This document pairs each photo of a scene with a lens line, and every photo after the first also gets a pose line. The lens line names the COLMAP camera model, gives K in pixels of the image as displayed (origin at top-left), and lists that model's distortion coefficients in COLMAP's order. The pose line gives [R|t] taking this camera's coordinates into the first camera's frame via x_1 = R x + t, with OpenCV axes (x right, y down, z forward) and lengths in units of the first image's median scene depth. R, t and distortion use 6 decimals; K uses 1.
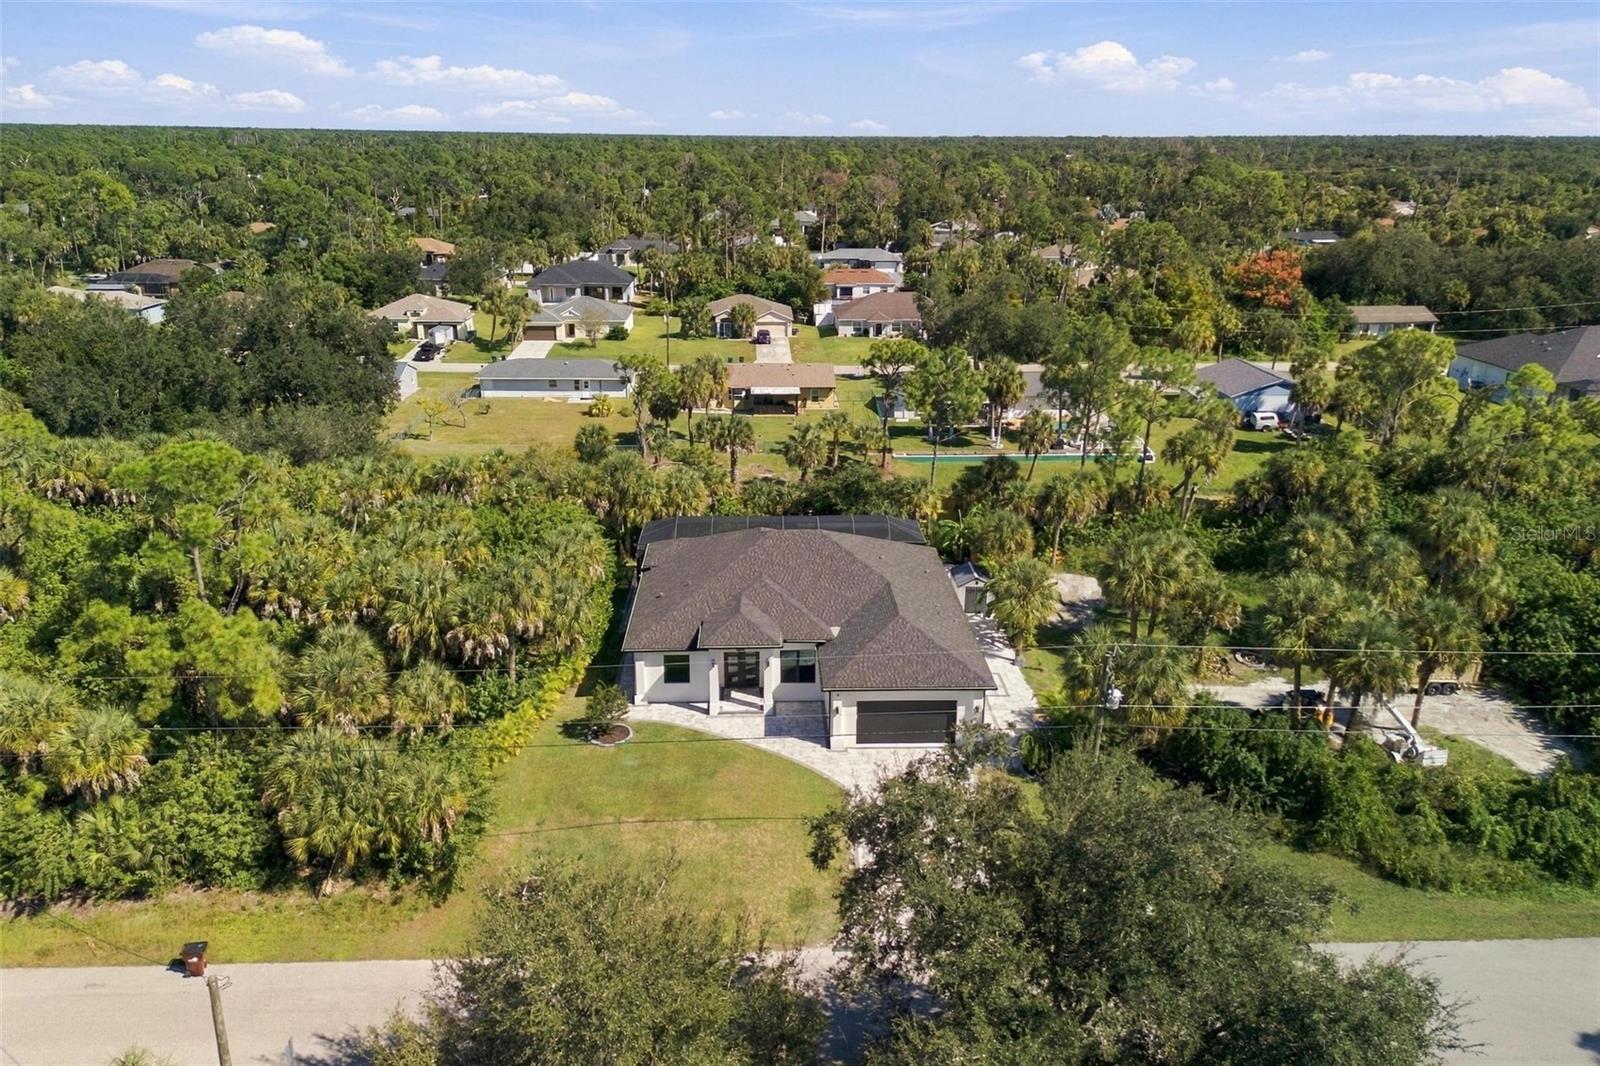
lens RADIAL K [[1163.8, 0, 804.9], [0, 1163.8, 533.8], [0, 0, 1]] dist [0.061196, -0.068617]
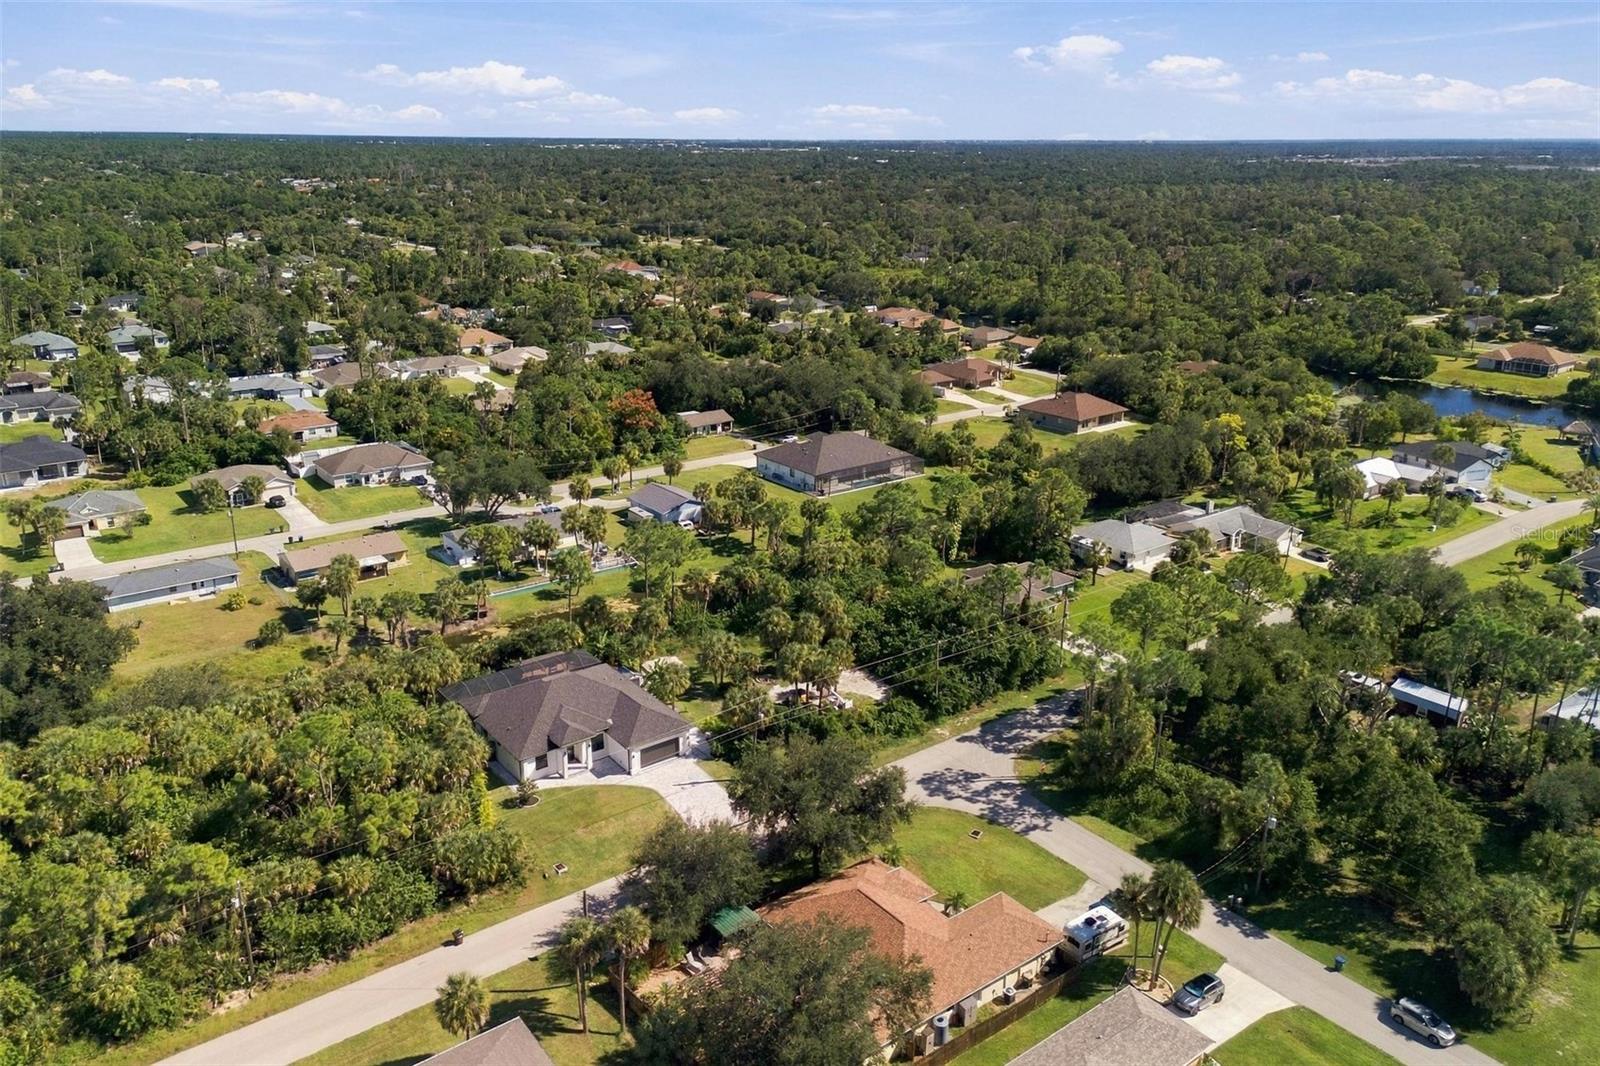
lens RADIAL K [[1163.8, 0, 805.6], [0, 1163.8, 537.8], [0, 0, 1]] dist [0.061196, -0.068617]
pose [[0.811593, -0.185473, 0.554001, -0.787722], [0.181695, 0.981375, 0.062376, -0.305708], [-0.555252, 0.050036, 0.830176, -0.951031]]
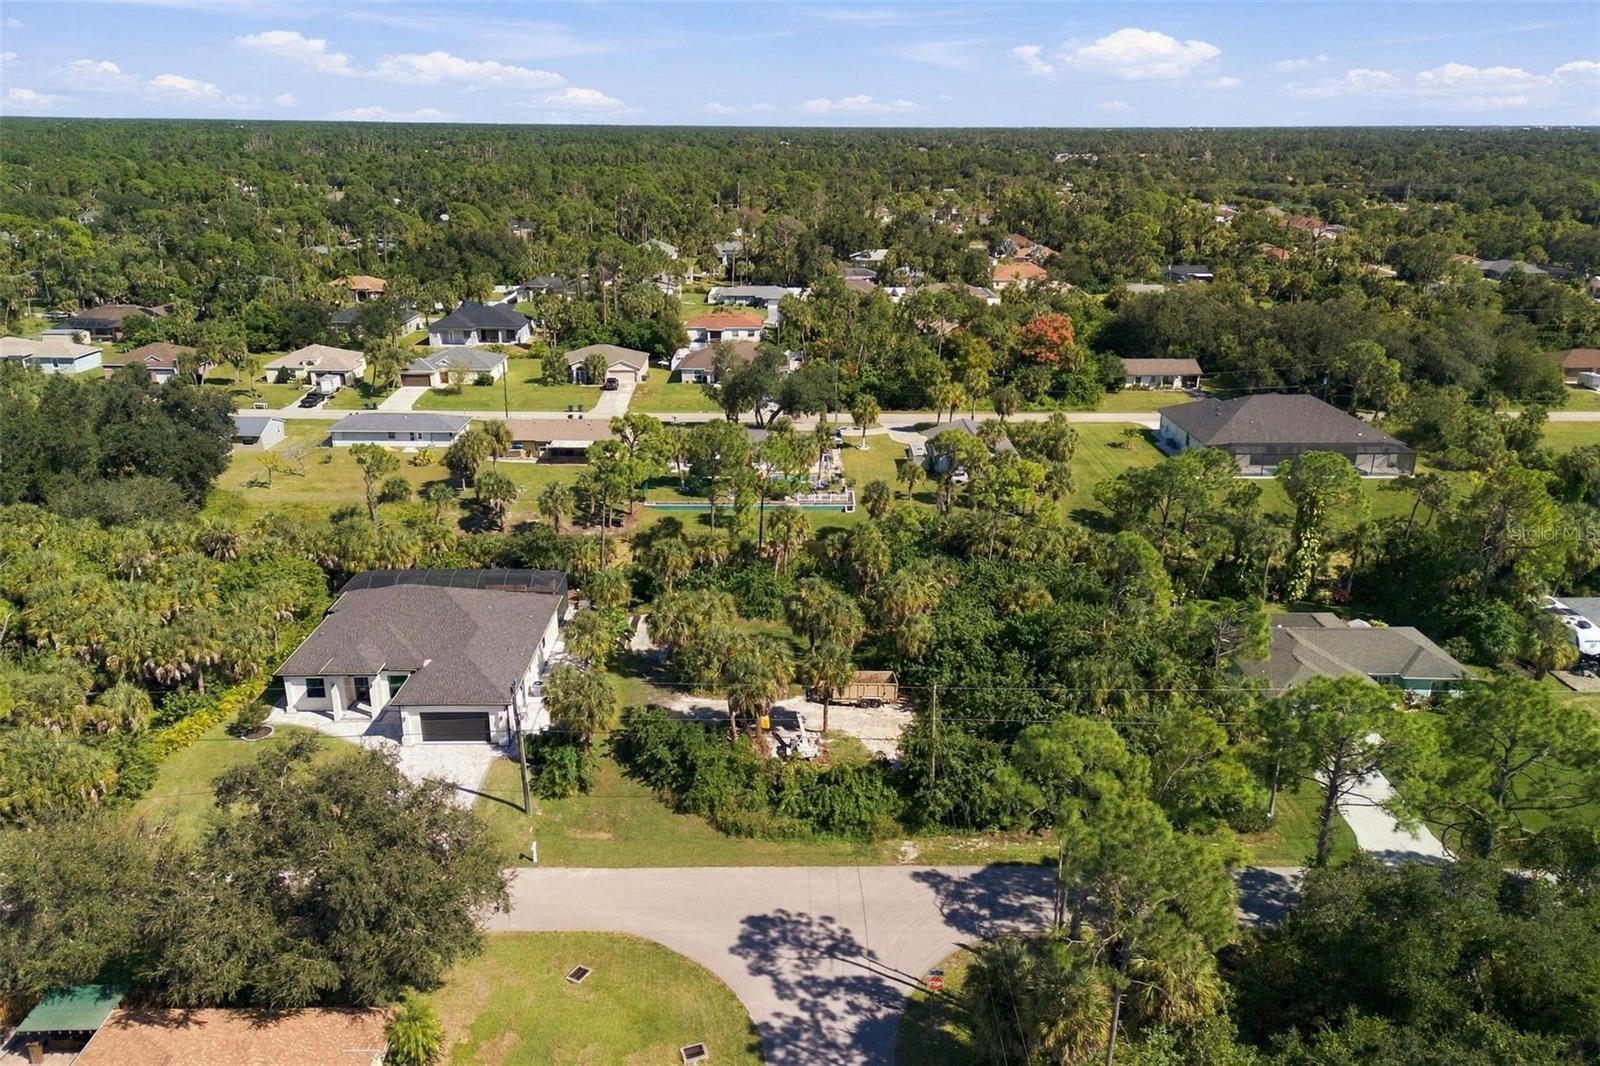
lens RADIAL K [[1163.8, 0, 806.1], [0, 1163.8, 544.9], [0, 0, 1]] dist [0.061196, -0.068617]
pose [[0.999709, 0.007653, -0.022873, 0.524019], [-0.007270, 0.999833, 0.016752, -0.088050], [0.022997, -0.016581, 0.999598, -0.426272]]
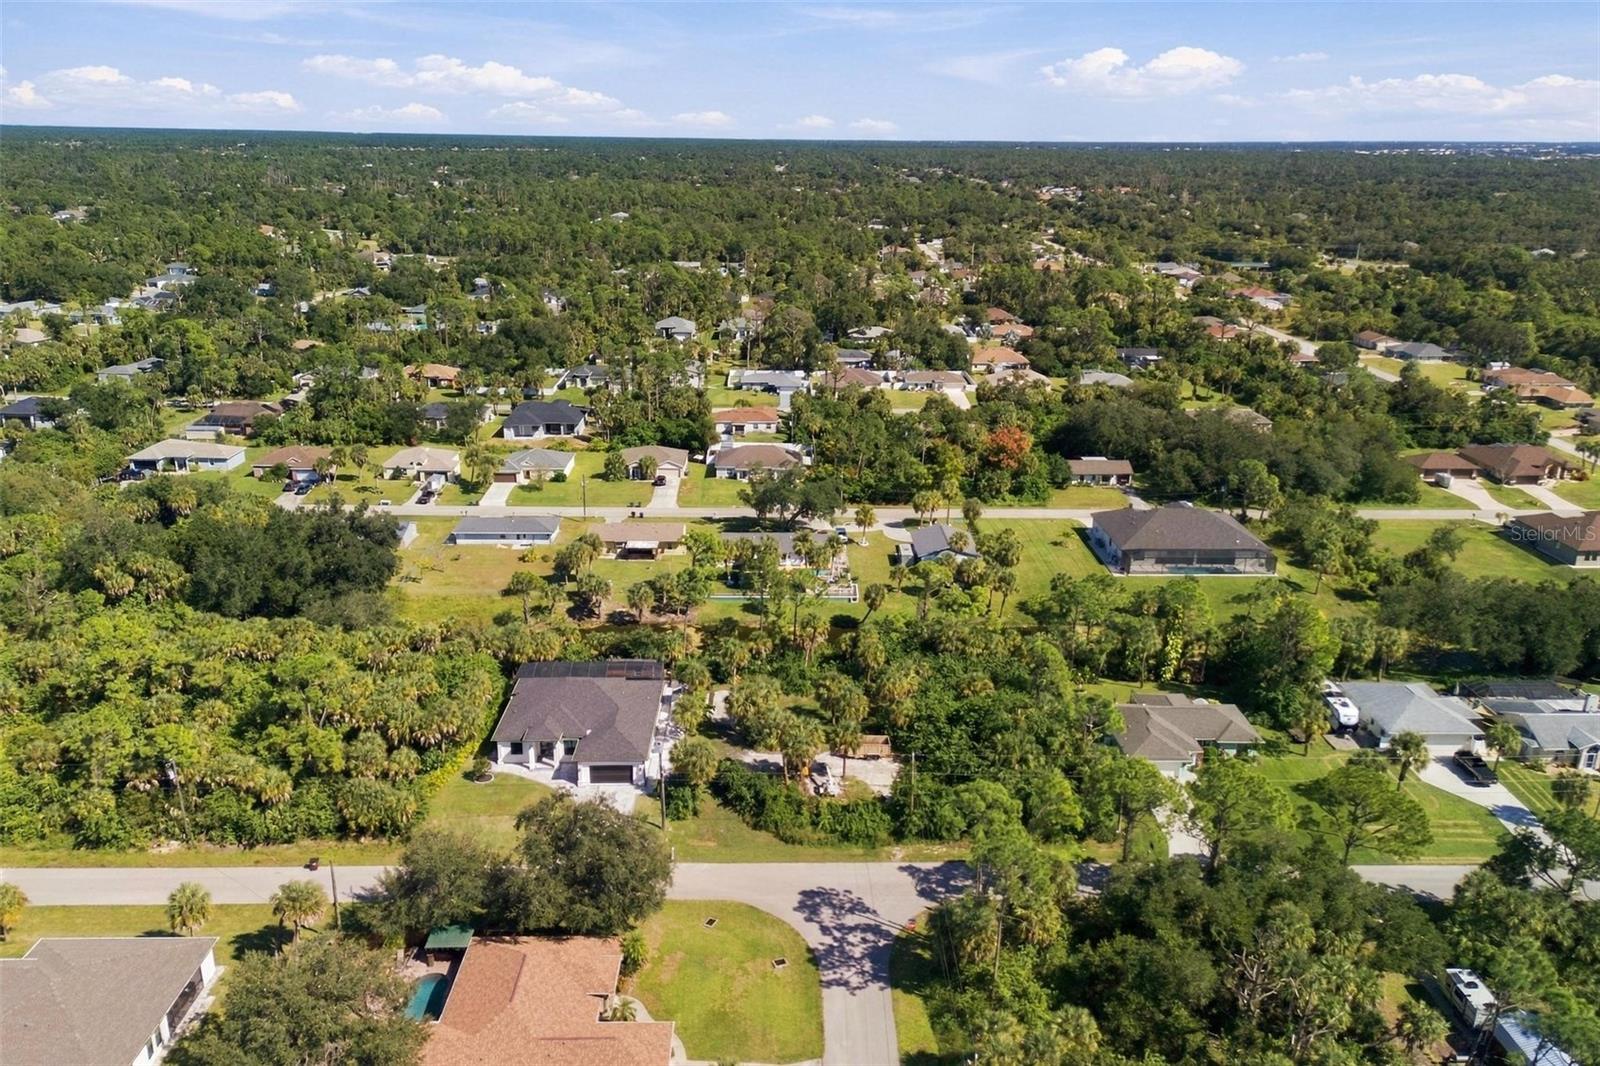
lens RADIAL K [[1163.8, 0, 806.8], [0, 1163.8, 539.4], [0, 0, 1]] dist [0.061196, -0.068617]
pose [[0.999833, 0.009806, -0.015427, 0.475641], [-0.009729, 0.999940, 0.005043, -0.300692], [0.015475, -0.004892, 0.999868, -1.231252]]
